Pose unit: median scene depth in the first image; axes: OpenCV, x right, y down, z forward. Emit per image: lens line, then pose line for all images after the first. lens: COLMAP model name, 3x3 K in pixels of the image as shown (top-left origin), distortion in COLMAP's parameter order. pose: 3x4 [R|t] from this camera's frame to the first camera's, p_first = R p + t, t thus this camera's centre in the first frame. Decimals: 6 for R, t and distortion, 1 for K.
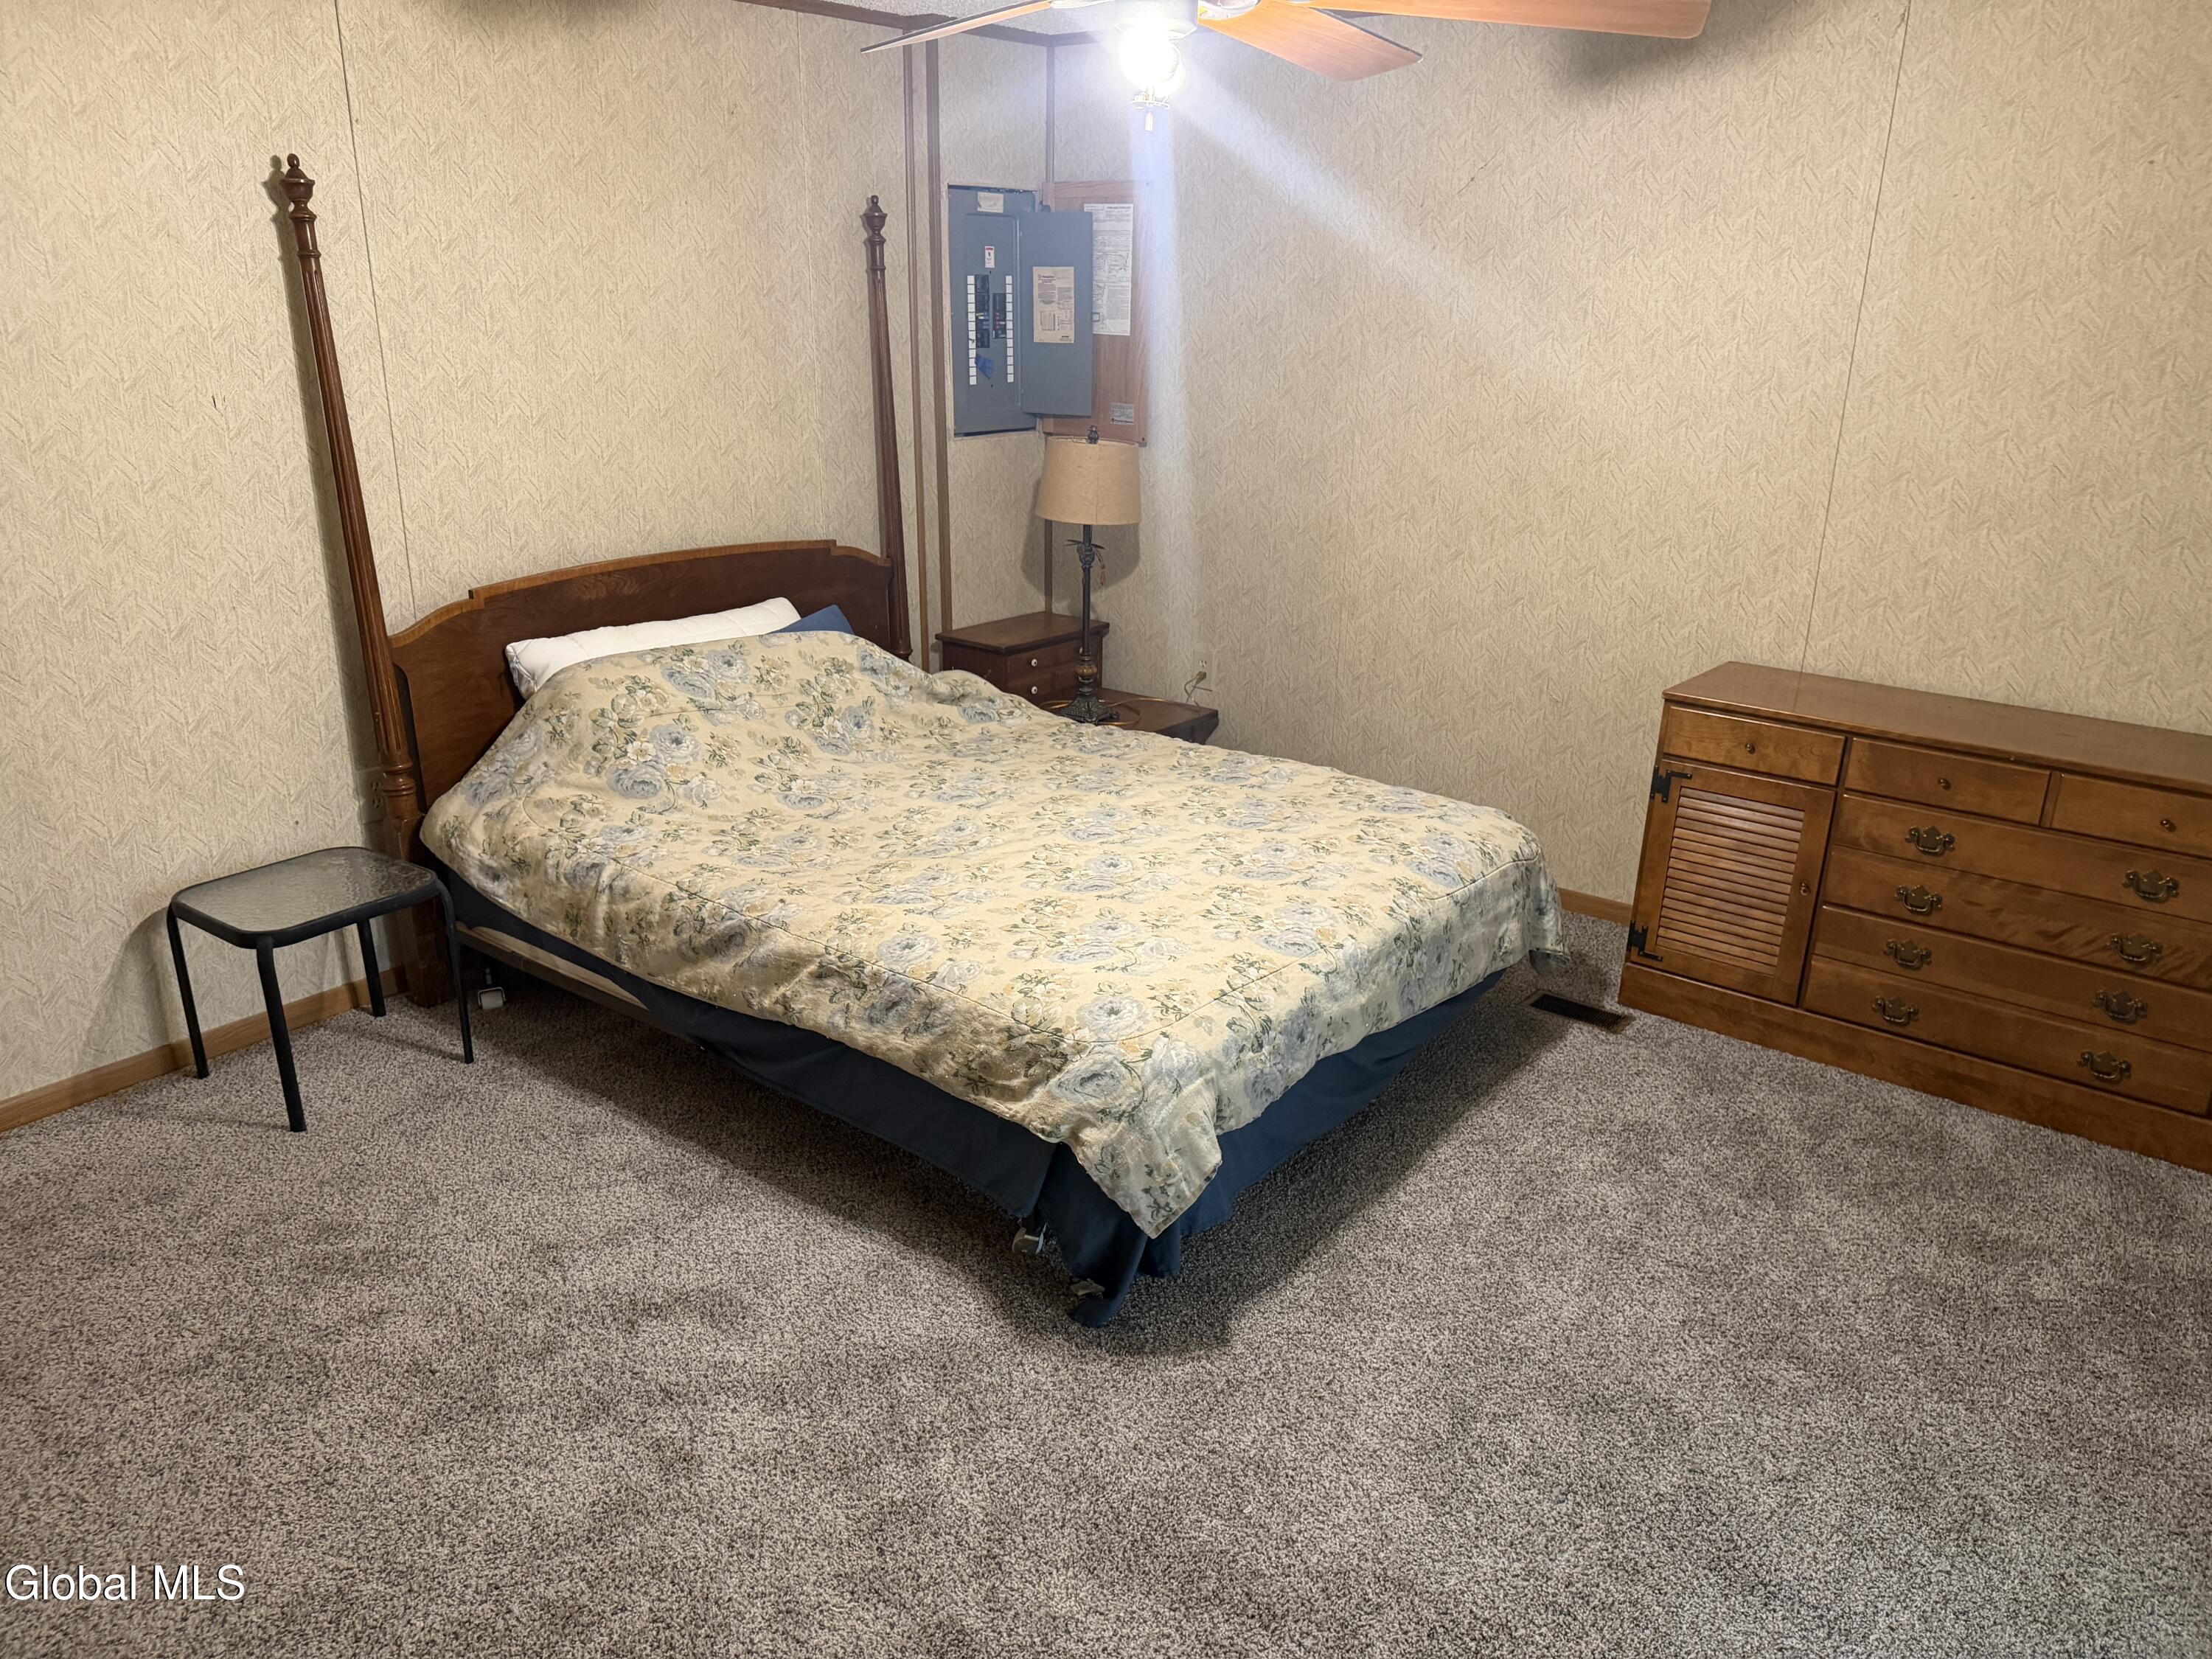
lens RADIAL K [[1554.8, 0, 1104.9], [0, 1554.8, 825.9], [0, 0, 1]] dist [0.077105, -0.123316]
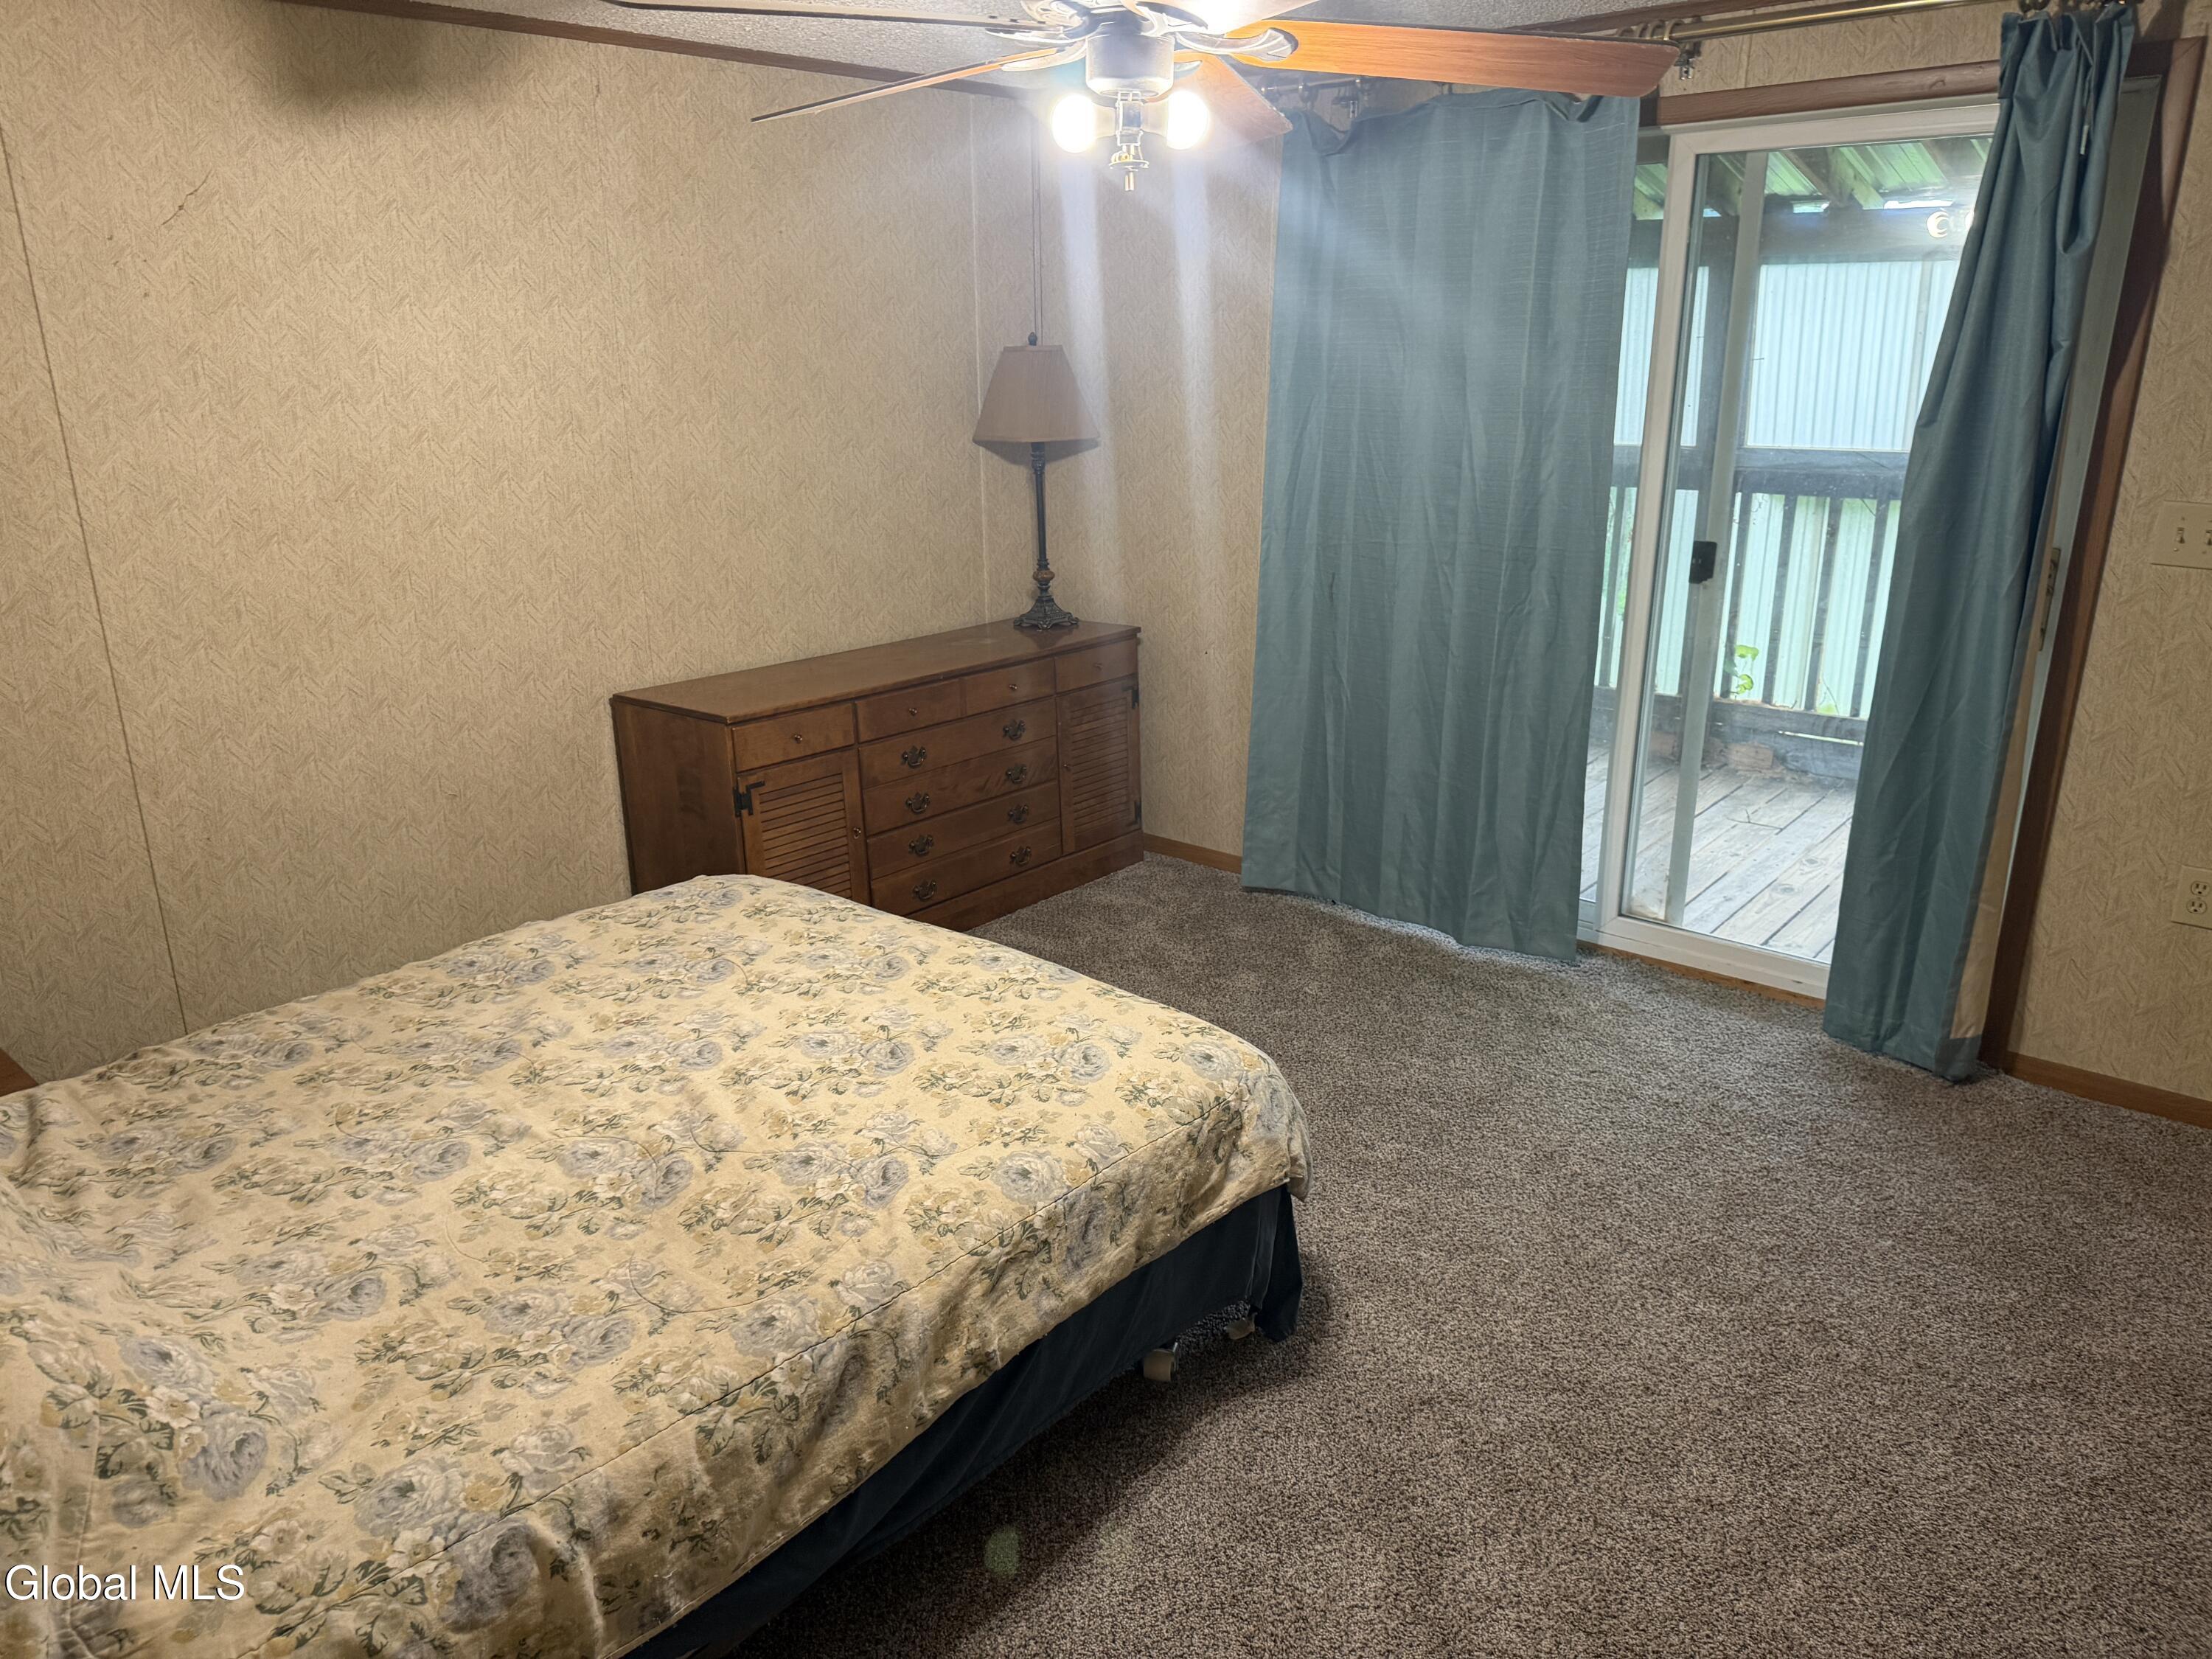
lens RADIAL K [[1554.8, 0, 1104.9], [0, 1554.8, 825.9], [0, 0, 1]] dist [0.077105, -0.123316]
pose [[0.046255, -0.319028, 0.946616, -0.705922], [0.333336, 0.898243, 0.286437, -0.255041], [-0.941673, 0.302292, 0.147892, 0.676634]]
